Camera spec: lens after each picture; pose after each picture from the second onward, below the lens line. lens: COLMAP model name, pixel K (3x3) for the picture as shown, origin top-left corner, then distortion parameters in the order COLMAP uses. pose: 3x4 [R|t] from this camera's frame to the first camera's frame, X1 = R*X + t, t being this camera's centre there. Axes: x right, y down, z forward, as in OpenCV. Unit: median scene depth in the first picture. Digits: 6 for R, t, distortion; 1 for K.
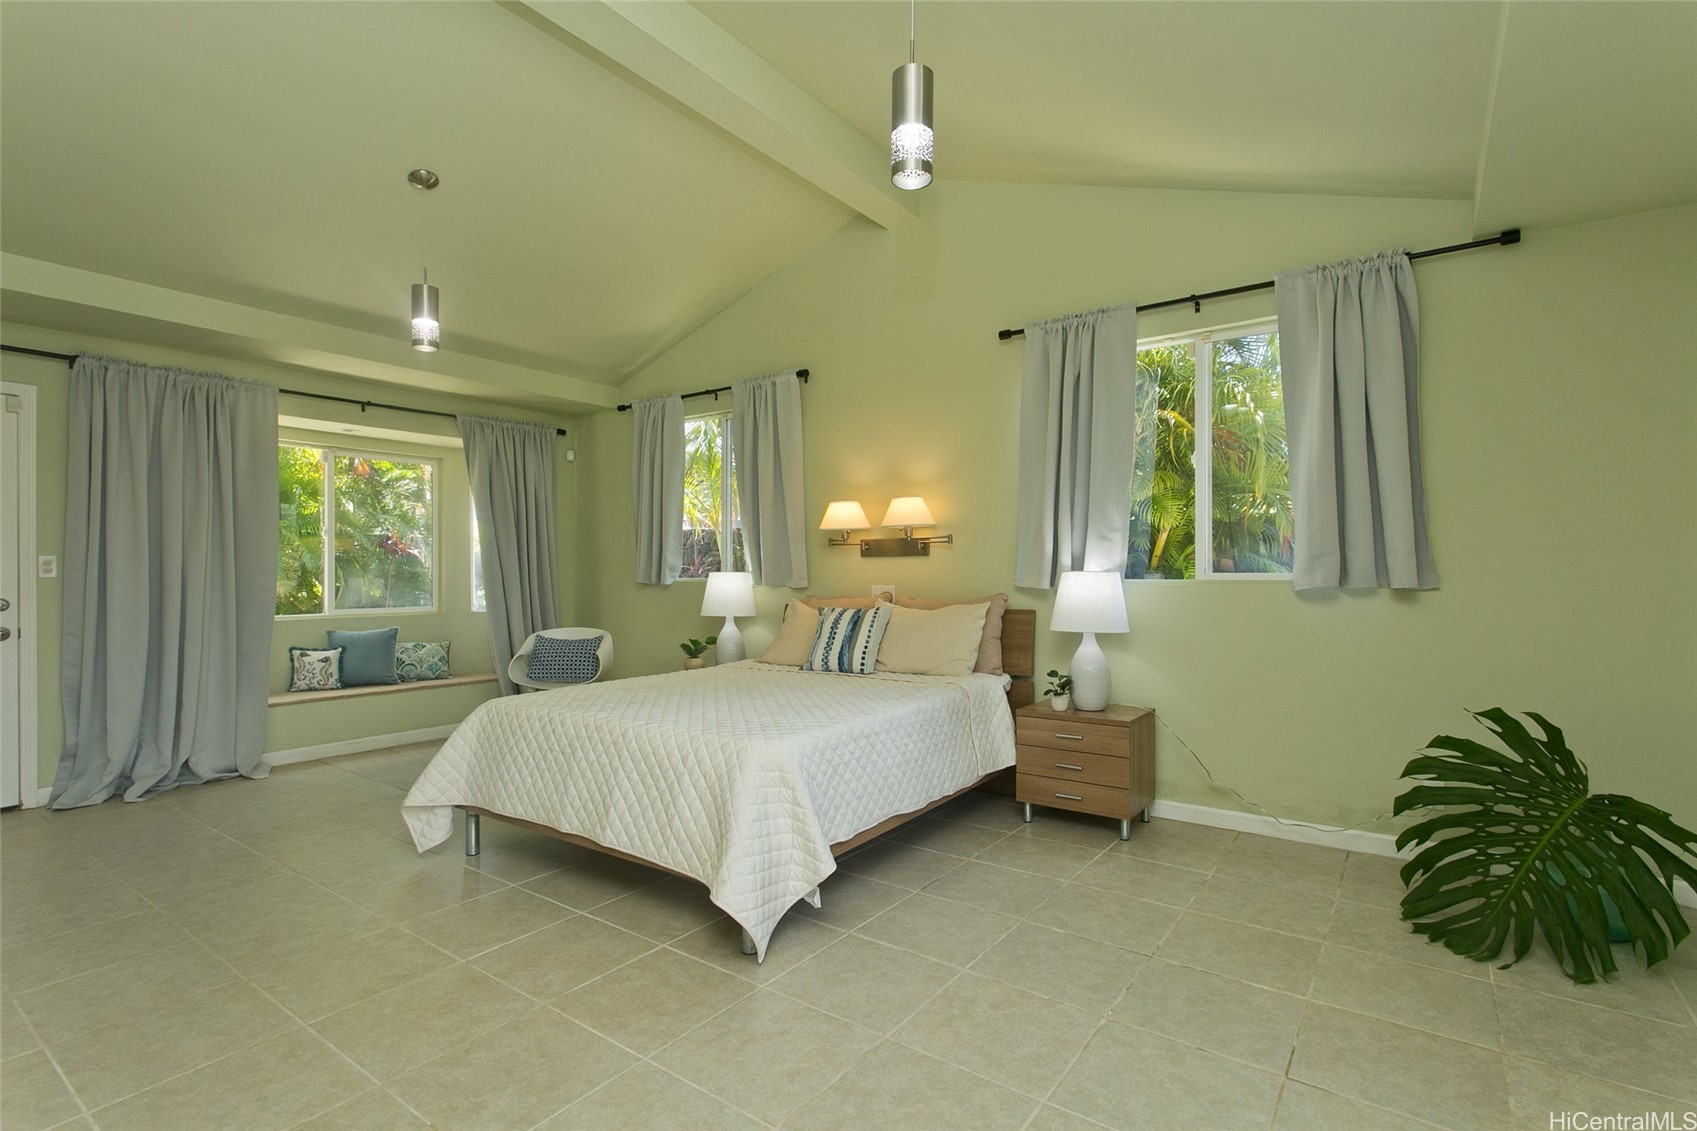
lens RADIAL K [[812.0, 0, 858.7], [0, 812.0, 570.2], [0, 0, 1]] dist [-0.000426, 0.000081]
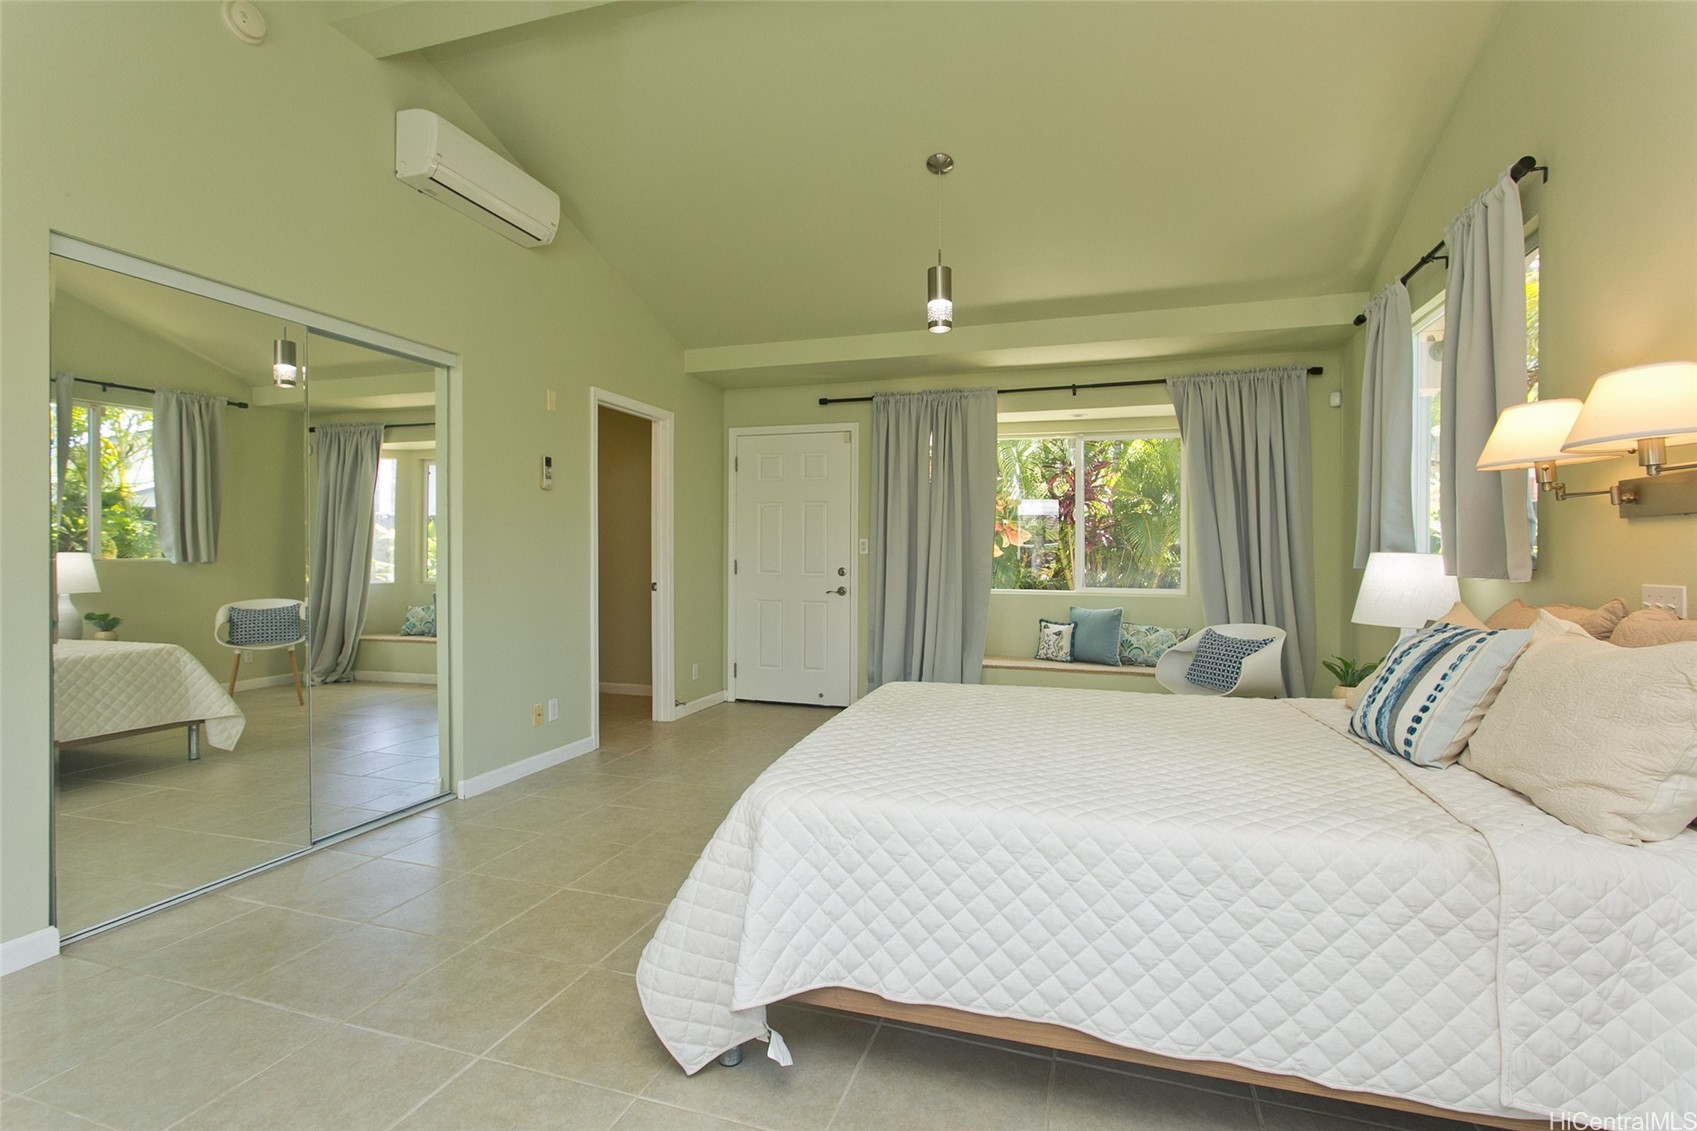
lens RADIAL K [[812.0, 0, 852.7], [0, 812.0, 554.7], [0, 0, 1]] dist [-0.000426, 0.000081]
pose [[0.292631, 0.005780, -0.956208, 0.292365], [-0.005082, 0.999977, 0.004489, 0.002946], [0.956212, 0.003546, 0.292654, 0.431106]]
